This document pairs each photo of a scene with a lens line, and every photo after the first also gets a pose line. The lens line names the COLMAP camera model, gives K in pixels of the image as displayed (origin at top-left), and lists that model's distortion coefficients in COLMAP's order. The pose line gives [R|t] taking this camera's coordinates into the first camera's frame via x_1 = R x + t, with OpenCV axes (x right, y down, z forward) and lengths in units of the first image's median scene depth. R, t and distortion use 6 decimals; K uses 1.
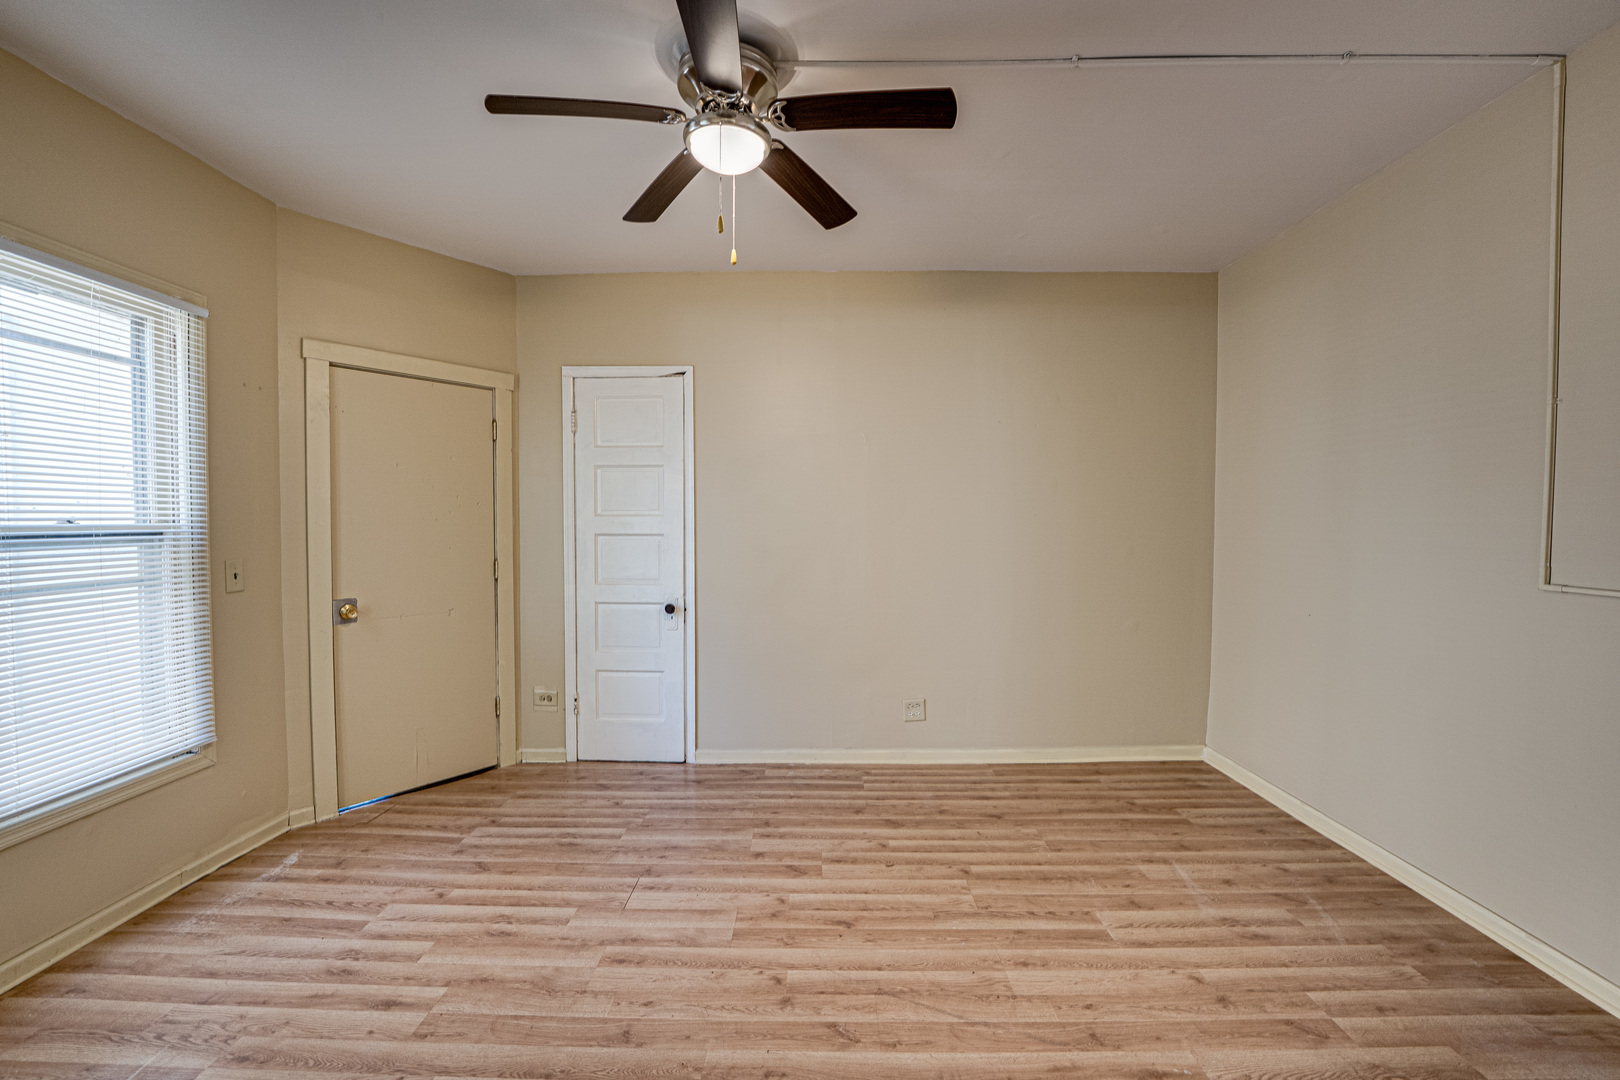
lens RADIAL K [[667.6, 0, 804.6], [0, 667.6, 537.9], [0, 0, 1]] dist [-0.001559, 0.000030]
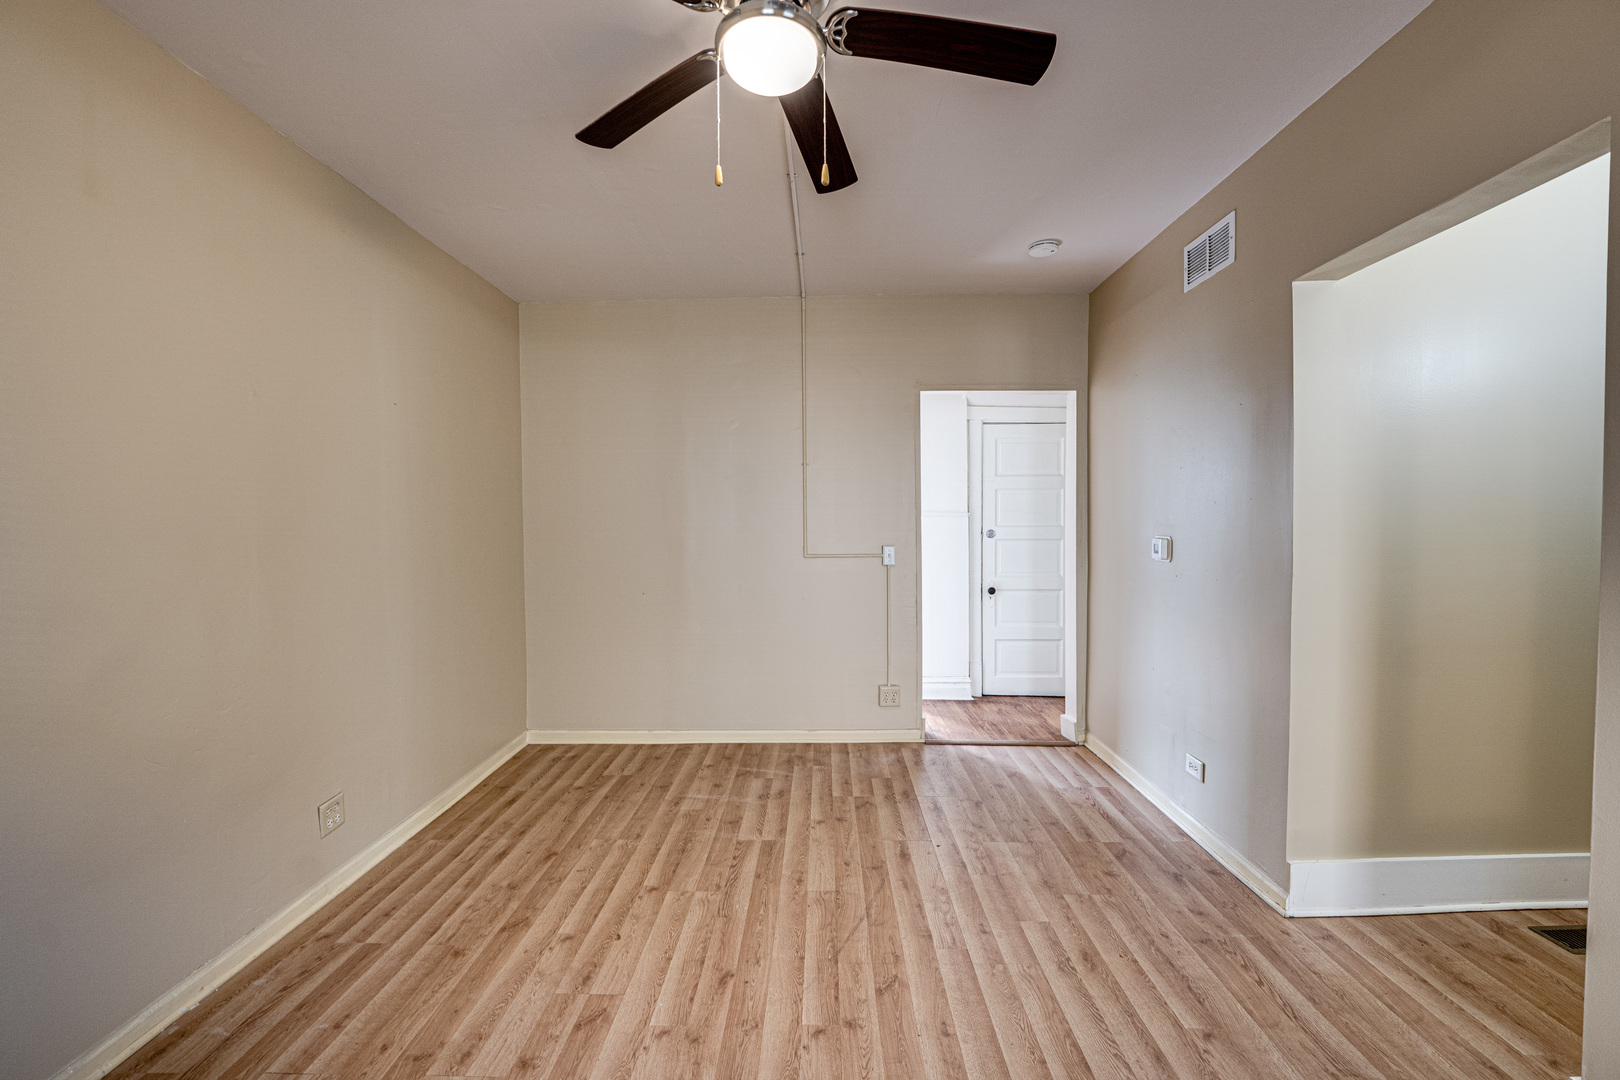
lens RADIAL K [[667.6, 0, 809.5], [0, 667.6, 533.3], [0, 0, 1]] dist [-0.001559, 0.000030]
pose [[0.002893, -0.012127, 0.999922, -0.666022], [0.029003, 0.999507, 0.012038, -0.017259], [-0.999575, 0.028966, 0.003243, 0.703965]]
